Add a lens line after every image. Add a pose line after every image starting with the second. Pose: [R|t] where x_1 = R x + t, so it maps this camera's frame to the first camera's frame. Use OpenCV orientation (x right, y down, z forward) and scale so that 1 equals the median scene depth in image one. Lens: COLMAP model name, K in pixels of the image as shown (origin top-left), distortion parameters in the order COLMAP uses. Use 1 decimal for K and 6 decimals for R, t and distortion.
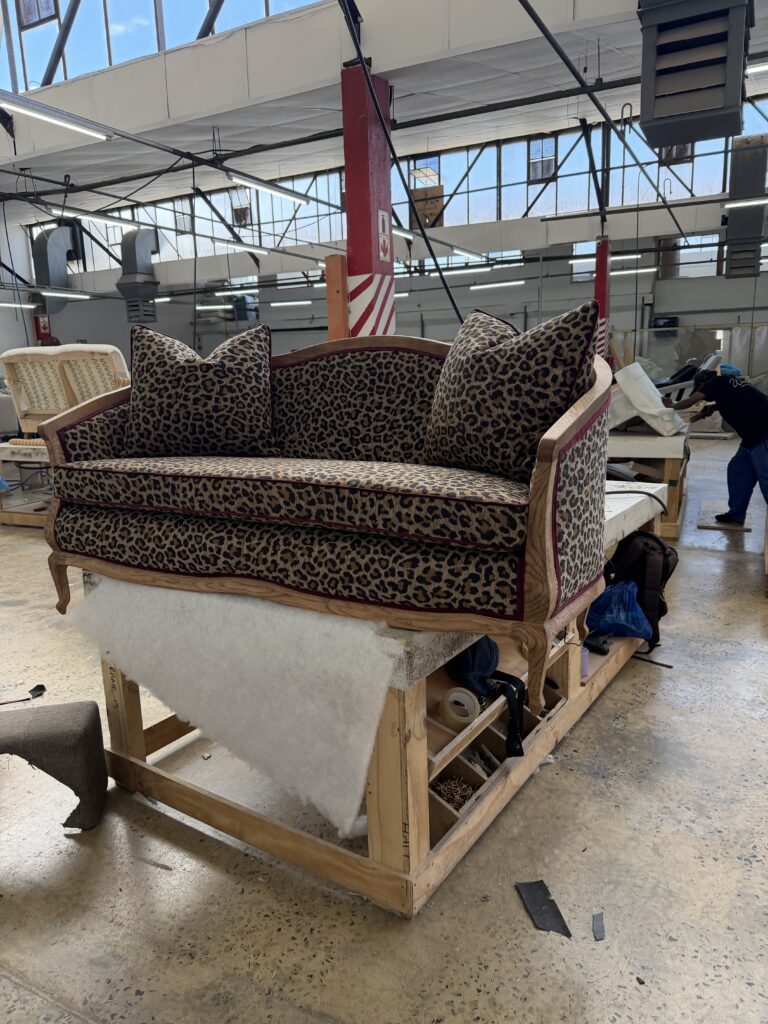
lens RADIAL K [[737.4, 0, 382.0], [0, 737.4, 520.7], [0, 0, 1]] dist [0.070041, -0.024050]
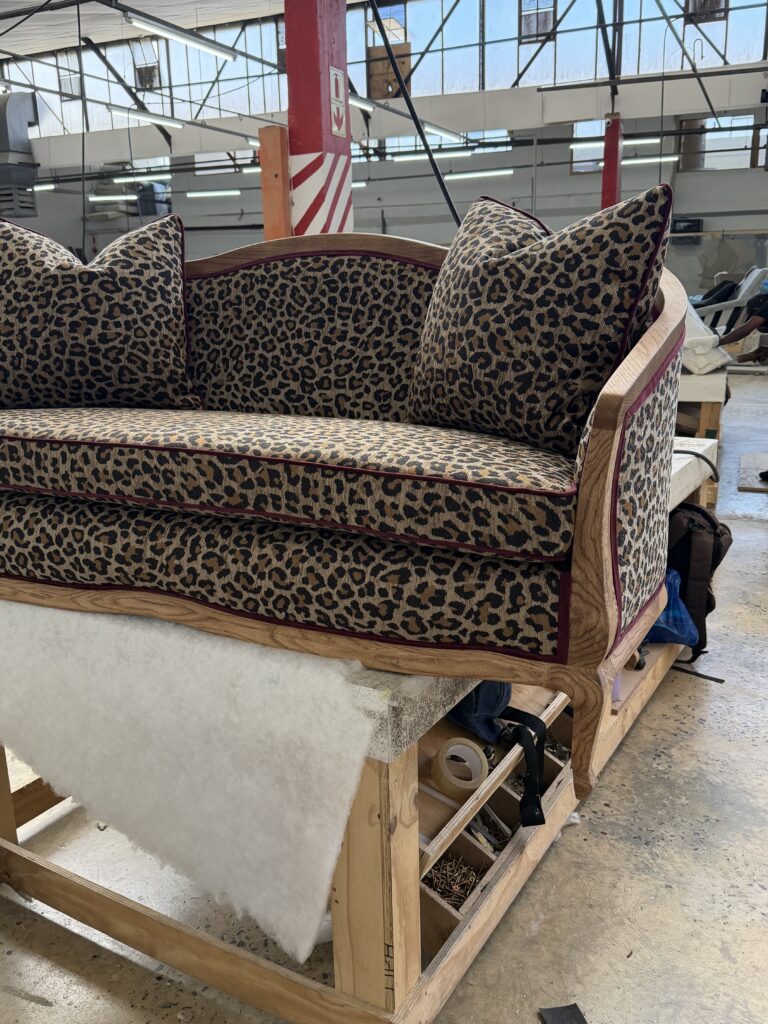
lens RADIAL K [[907.8, 0, 390.0], [0, 907.8, 521.0], [0, 0, 1]] dist [0.083617, -0.095221]
pose [[0.998002, -0.006792, 0.062816, -0.014632], [0.003385, 0.998525, 0.054196, -0.028054], [-0.063091, -0.053876, 0.996553, 0.132112]]
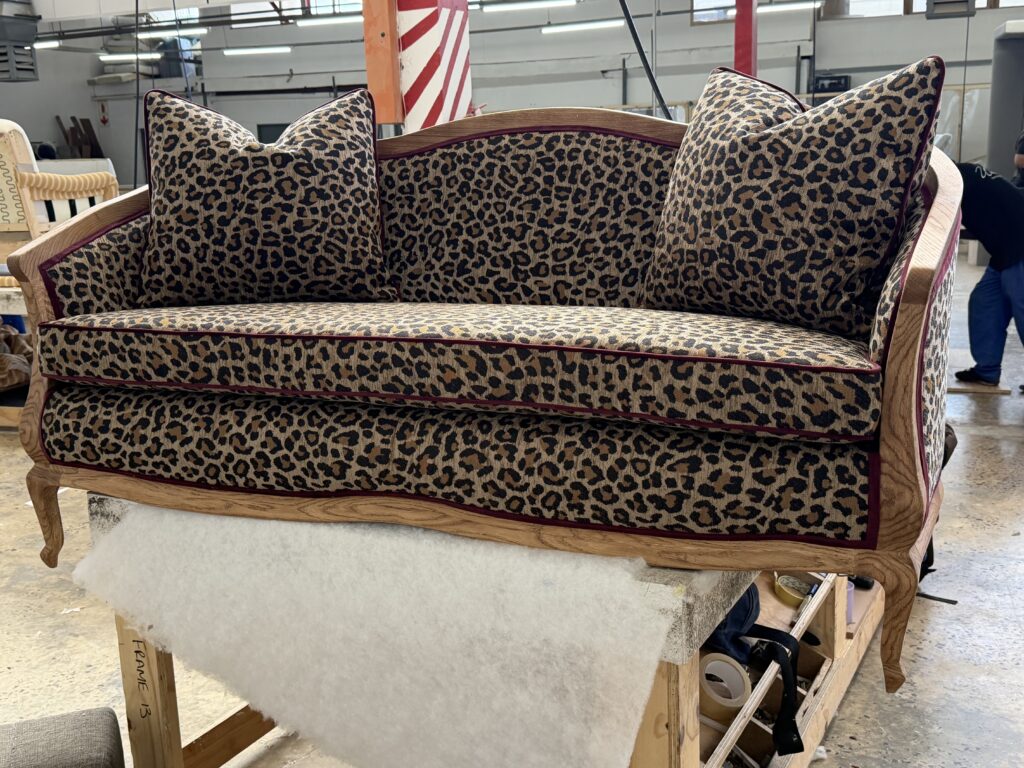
lens RADIAL K [[1139.9, 0, 518.8], [0, 1139.9, 388.8], [0, 0, 1]] dist [0.073870, 0.000000]
pose [[0.992954, -0.028755, 0.114960, -0.161190], [0.028758, 0.999585, 0.001633, -0.010771], [-0.114959, 0.001684, 0.993369, 0.024316]]
